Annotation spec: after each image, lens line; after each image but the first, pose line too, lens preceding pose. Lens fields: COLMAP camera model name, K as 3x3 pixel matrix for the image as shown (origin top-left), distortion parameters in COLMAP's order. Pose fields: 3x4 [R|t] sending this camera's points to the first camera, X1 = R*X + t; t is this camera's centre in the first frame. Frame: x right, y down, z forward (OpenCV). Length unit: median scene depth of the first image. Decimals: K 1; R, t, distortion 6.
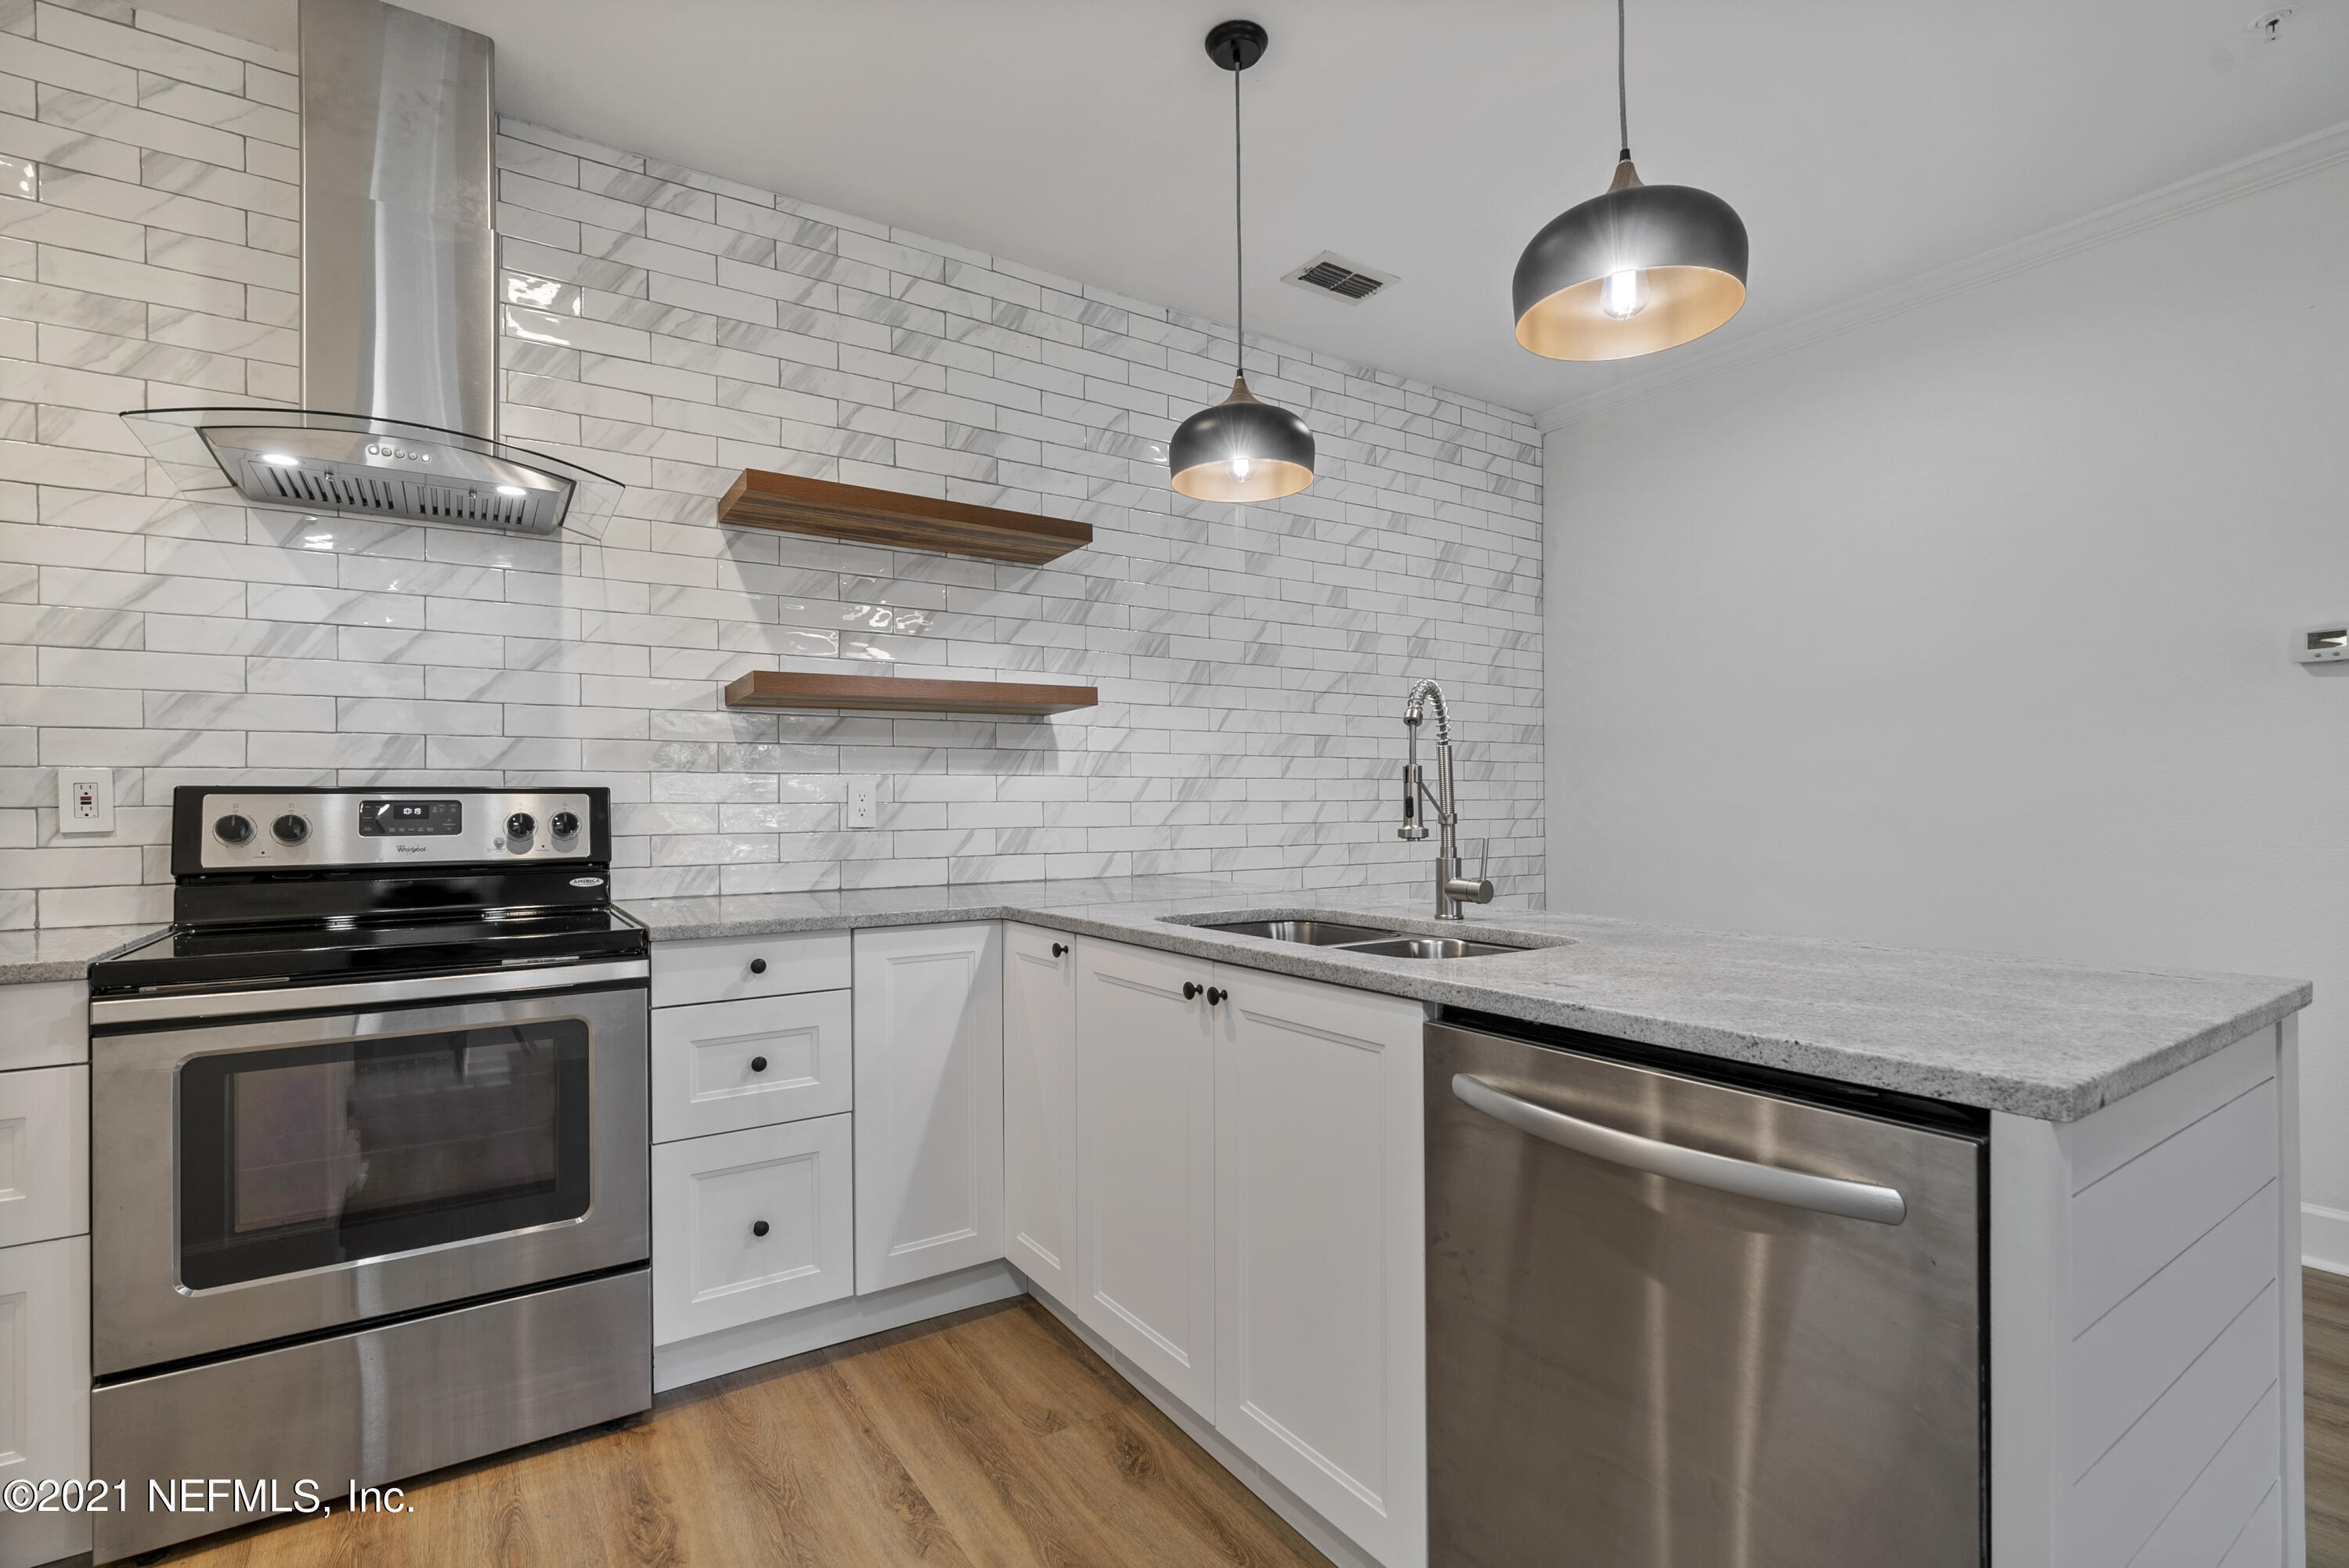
lens RADIAL K [[1074.4, 0, 1174.8], [0, 1074.4, 798.2], [0, 0, 1]] dist [-0.002392, 0.001452]
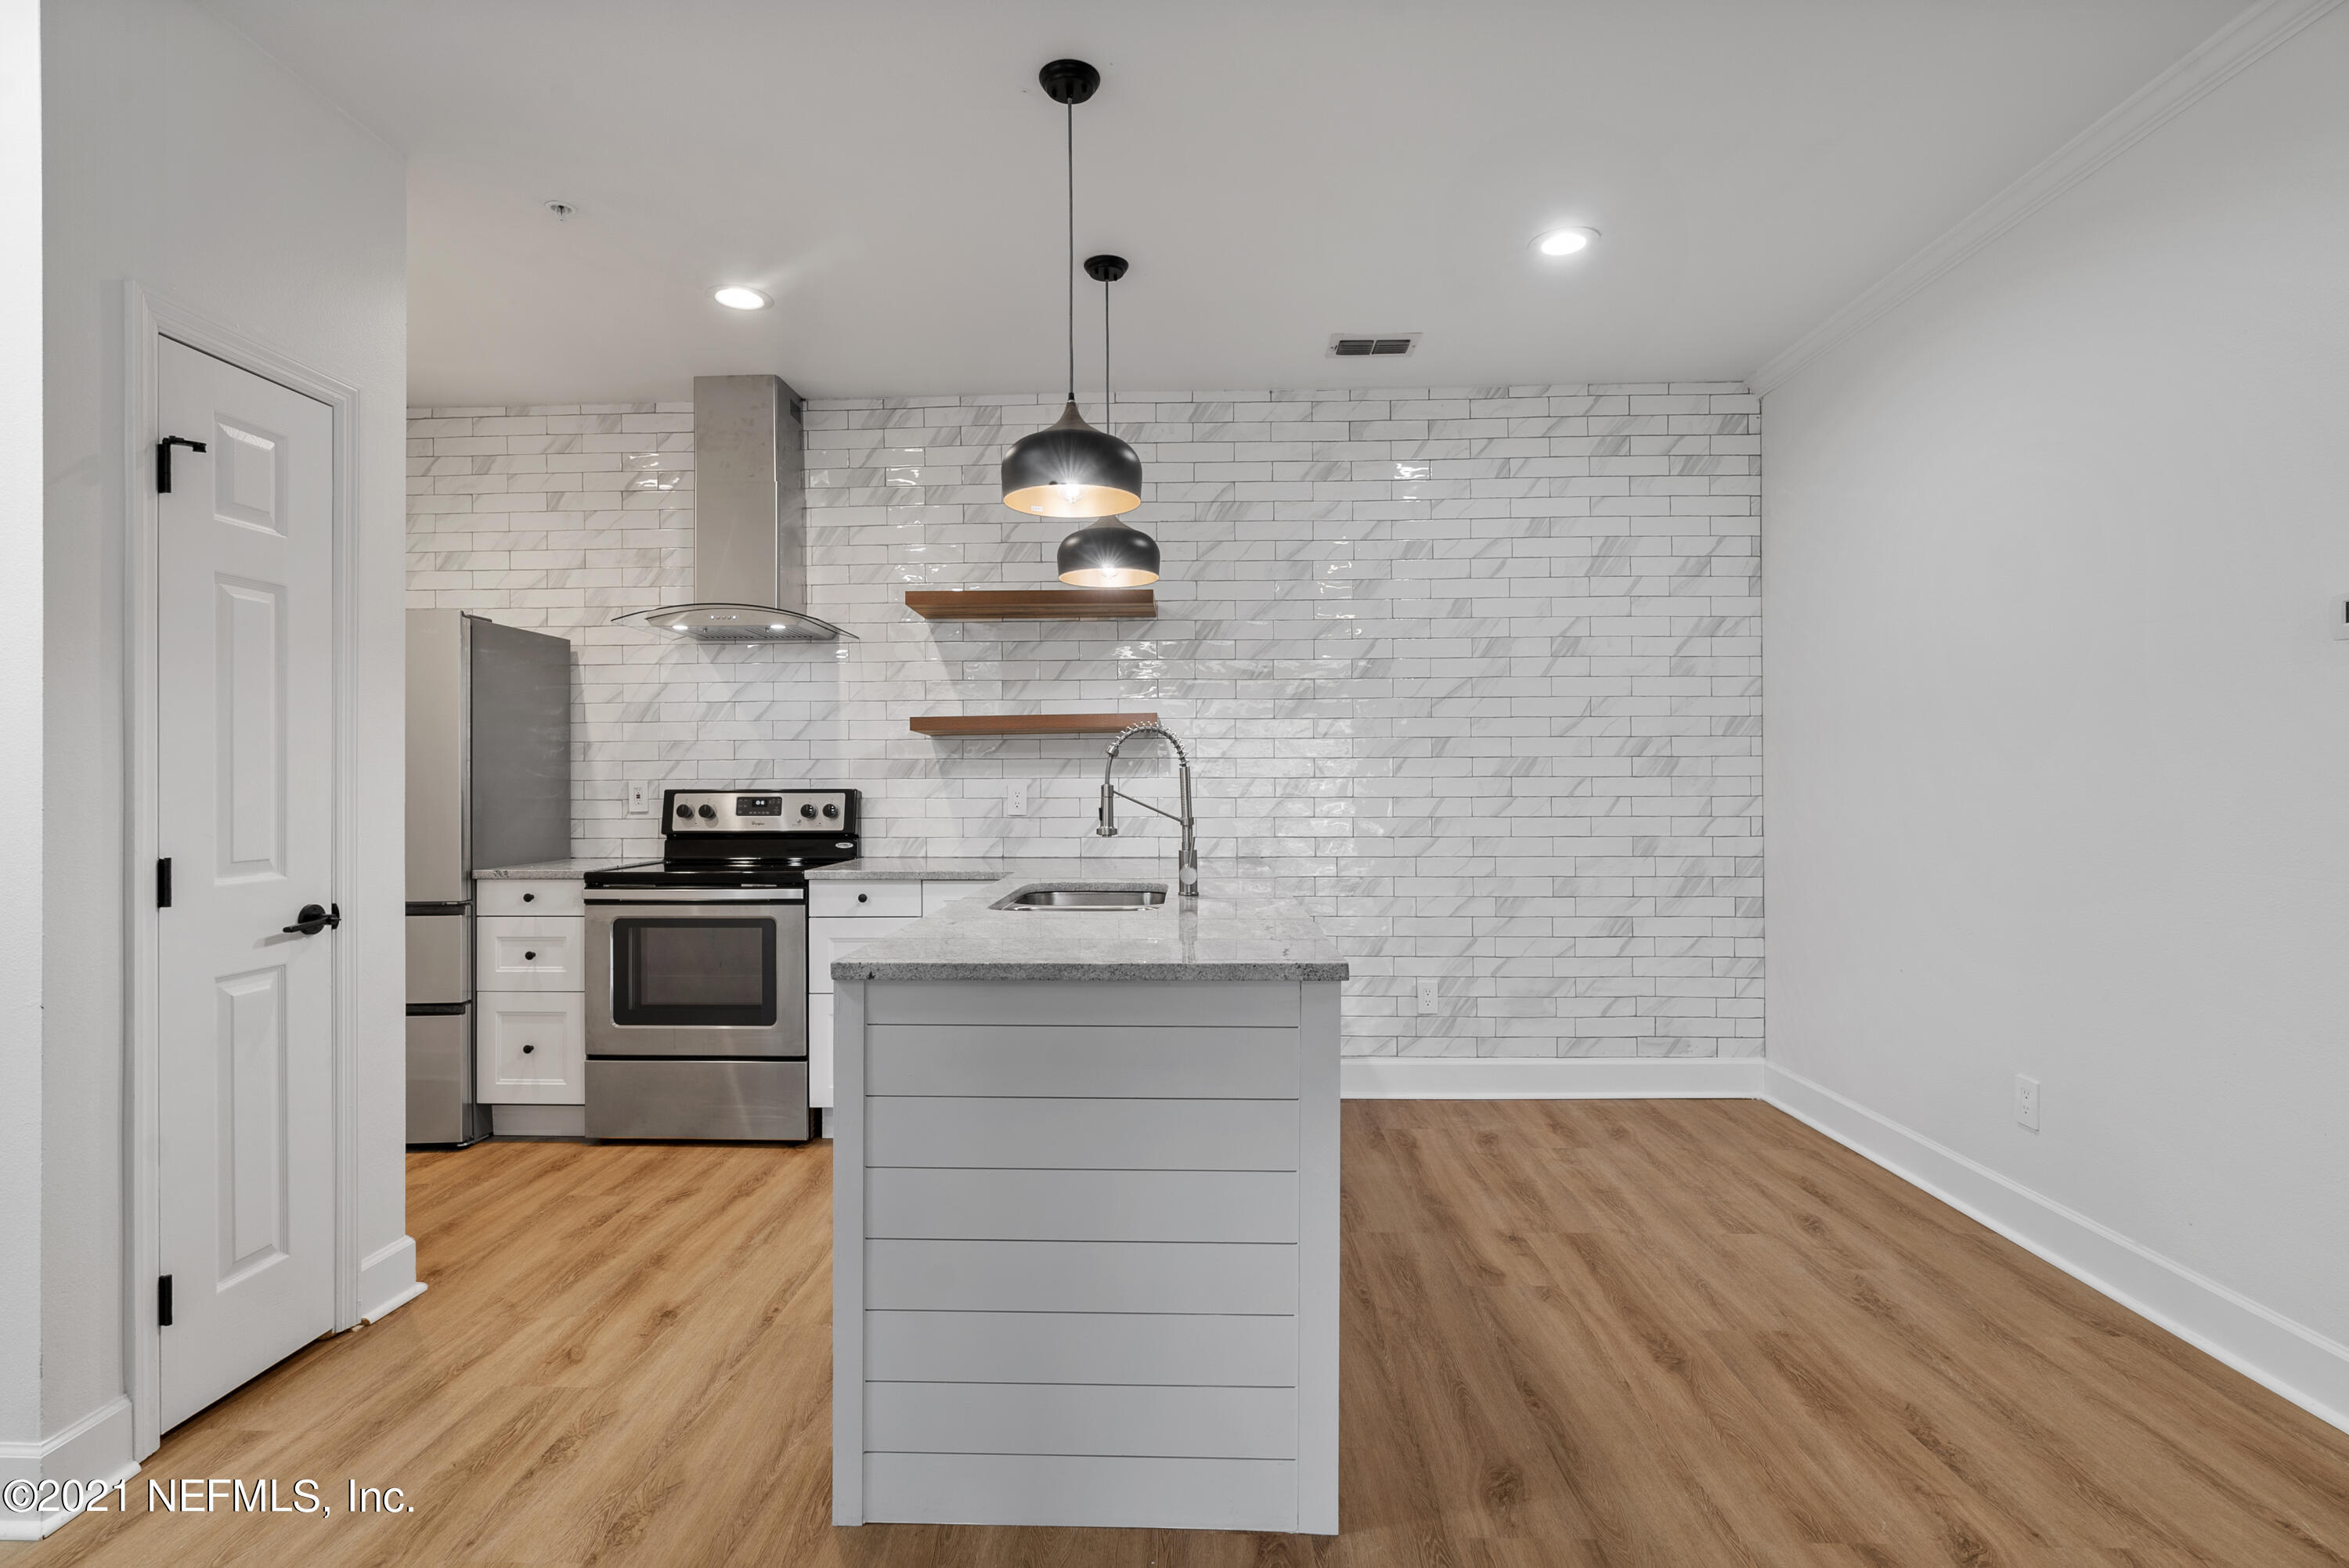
lens RADIAL K [[1127.8, 0, 1177.6], [0, 1127.8, 781.3], [0, 0, 1]] dist [0.000528, -0.000018]
pose [[0.816451, 0.003431, -0.577404, 0.801593], [0.001225, 0.999970, 0.007674, -0.031362], [0.577413, -0.006972, 0.816423, -0.126056]]
